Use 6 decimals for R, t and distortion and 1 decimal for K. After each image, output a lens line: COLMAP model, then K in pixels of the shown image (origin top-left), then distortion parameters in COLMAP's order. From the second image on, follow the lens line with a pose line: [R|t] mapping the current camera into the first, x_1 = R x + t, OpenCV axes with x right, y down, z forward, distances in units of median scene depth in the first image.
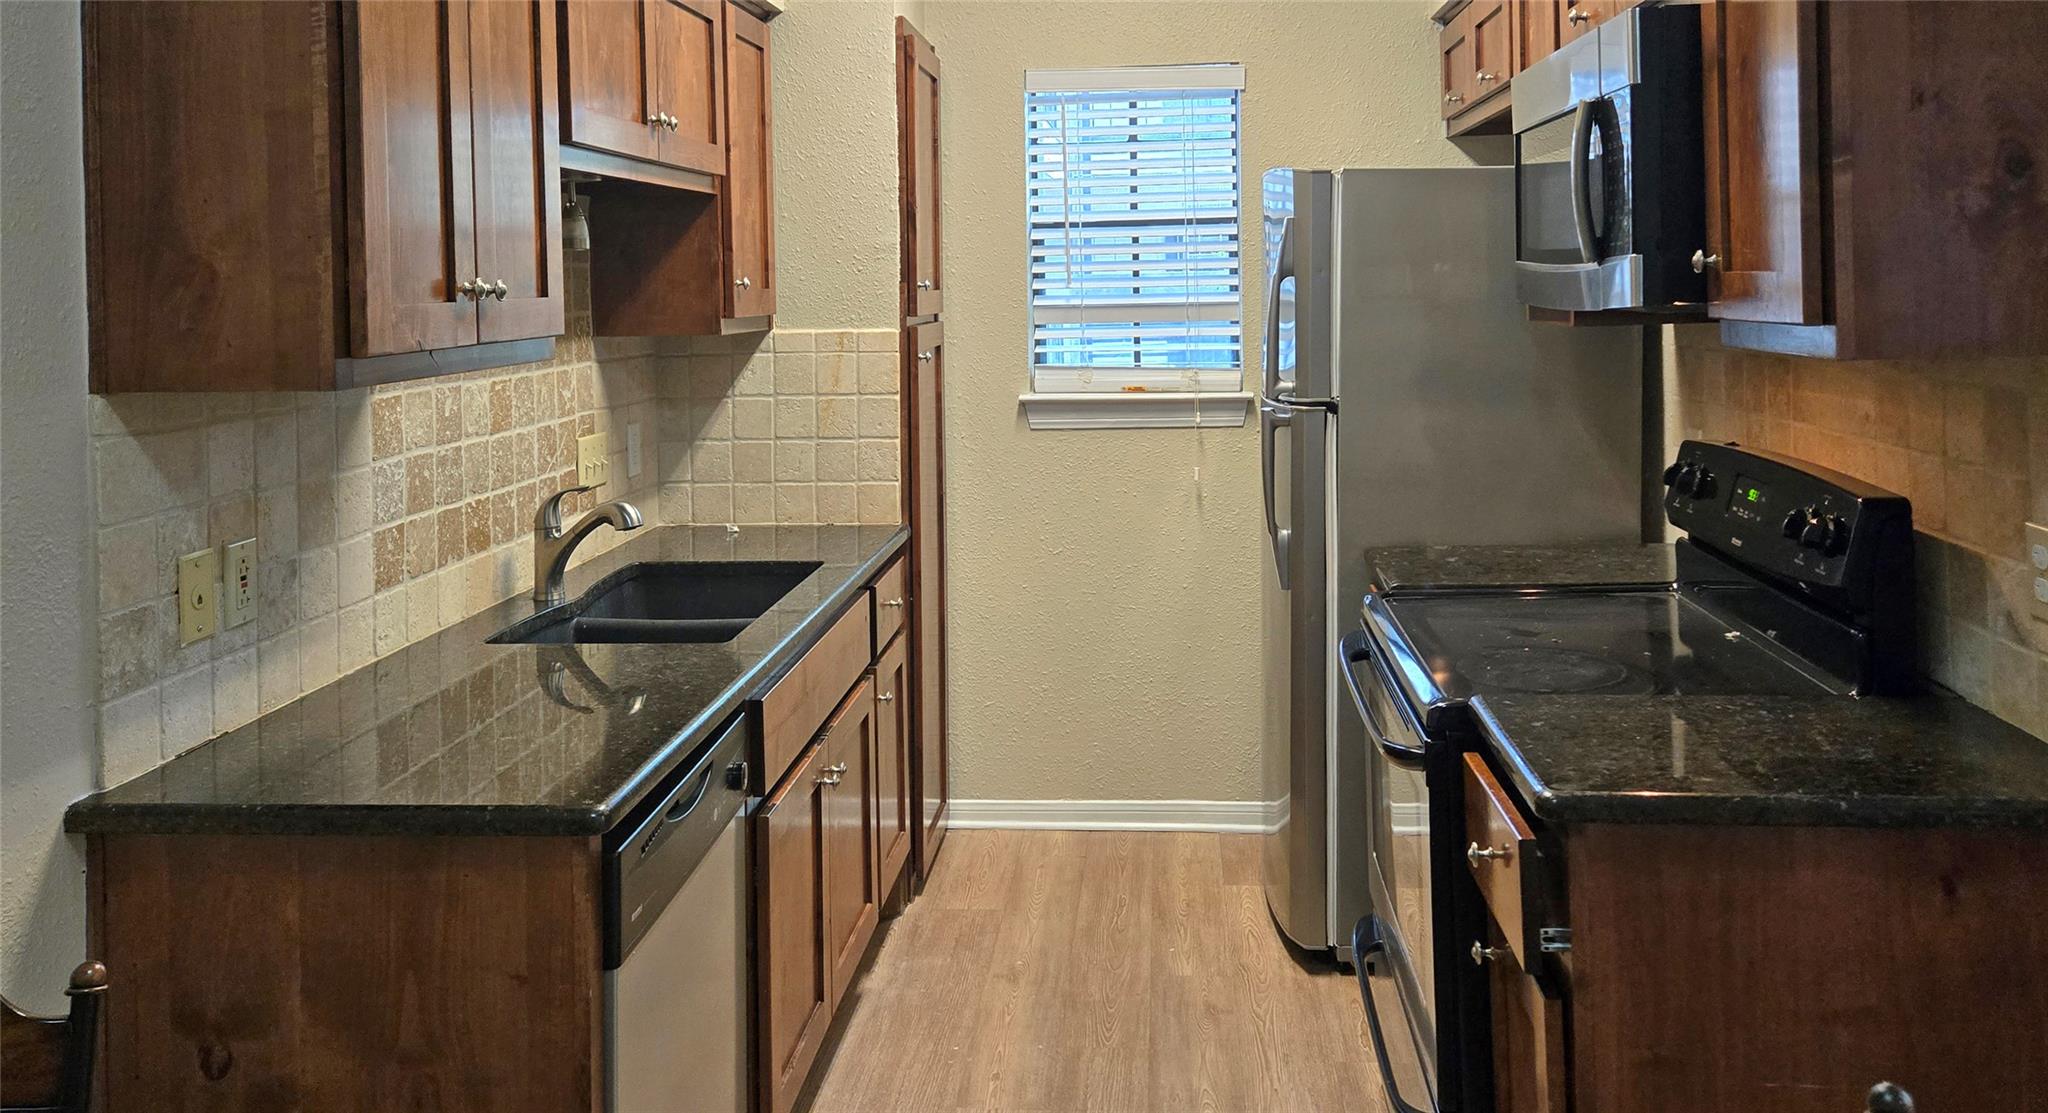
lens RADIAL K [[1436.3, 0, 1024.0], [0, 1436.3, 556.5], [0, 0, 1]] dist [-0.001494, -0.001418]
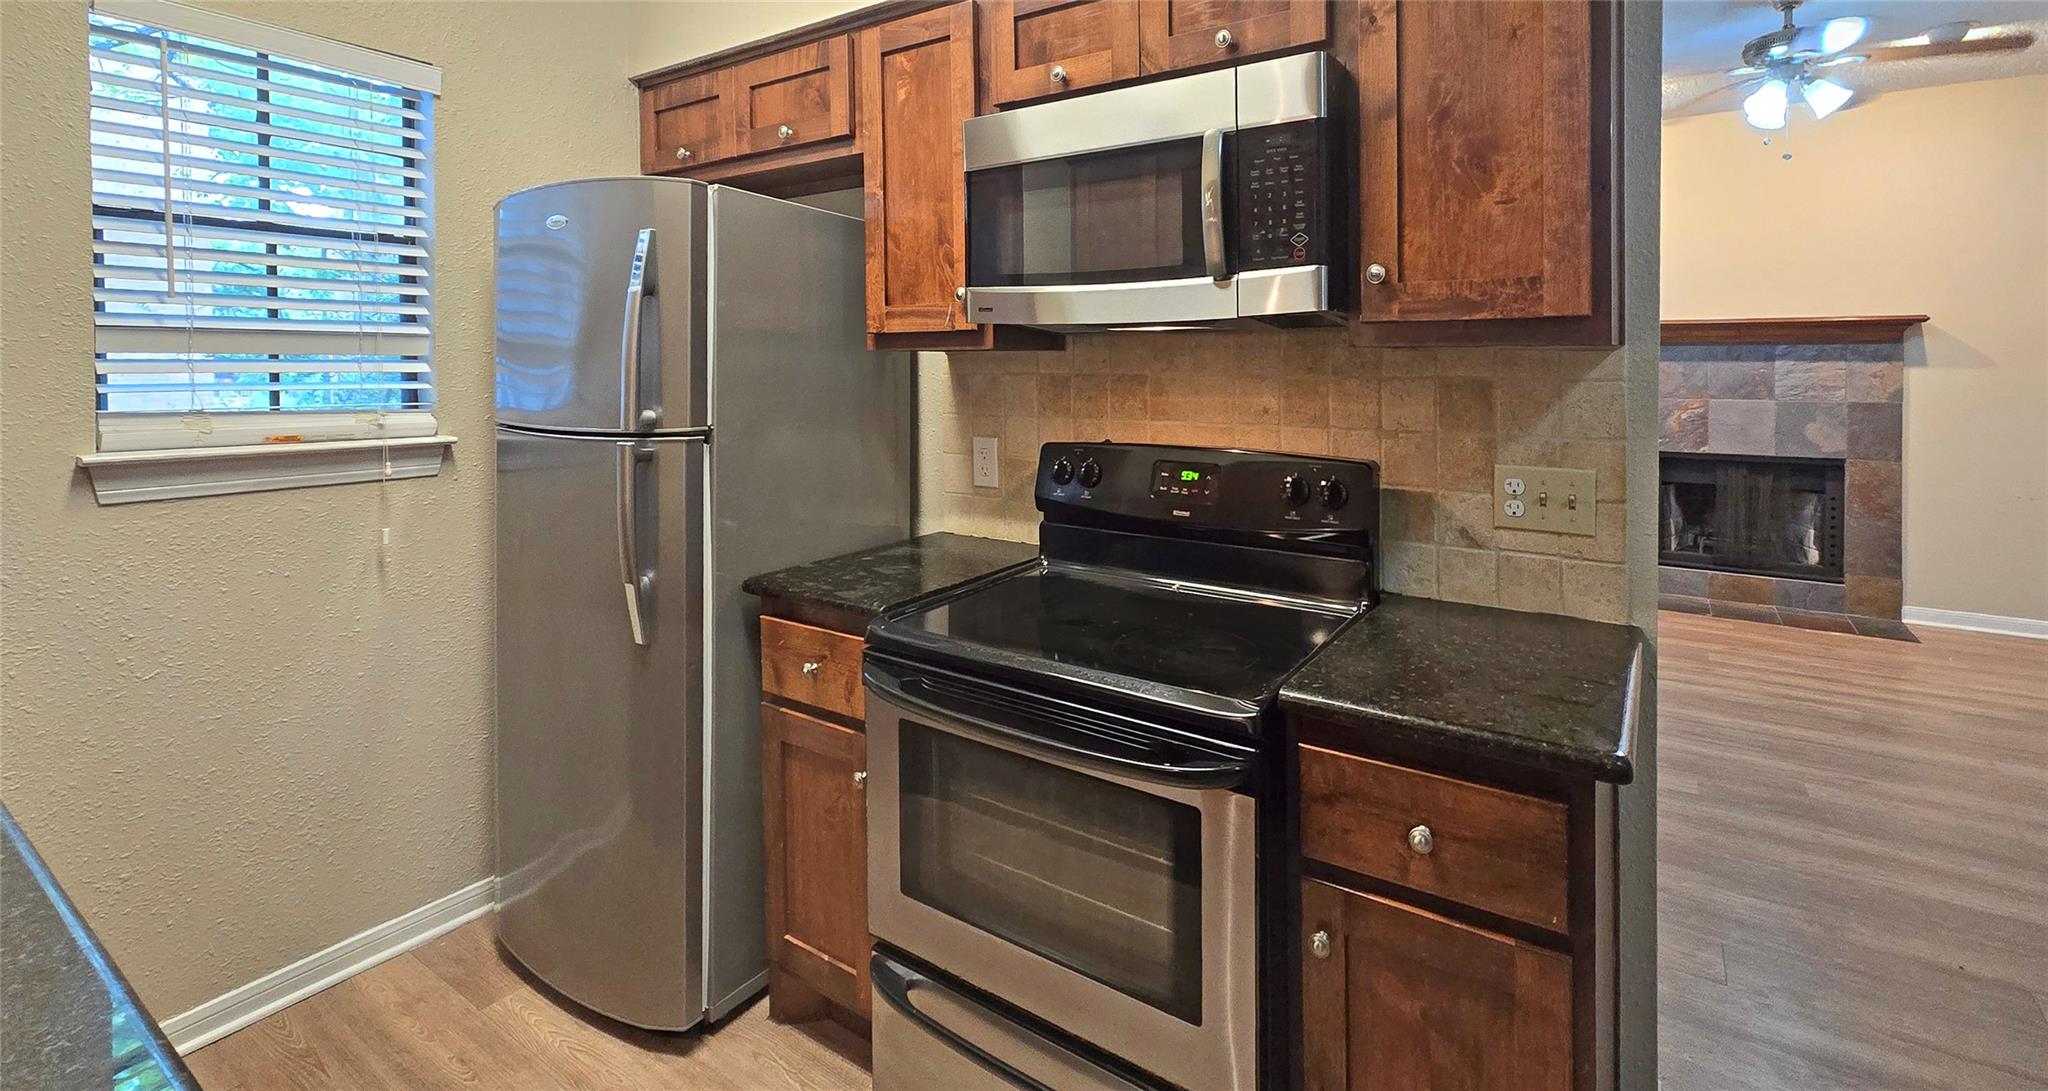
lens RADIAL K [[936.5, 0, 1033.6], [0, 936.5, 452.6], [0, 0, 1]] dist [0.000415, -0.000025]
pose [[0.487400, -0.060522, 0.871079, -0.230278], [0.150018, 0.988566, -0.015256, -0.056209], [-0.860195, 0.138113, 0.490906, 0.557604]]
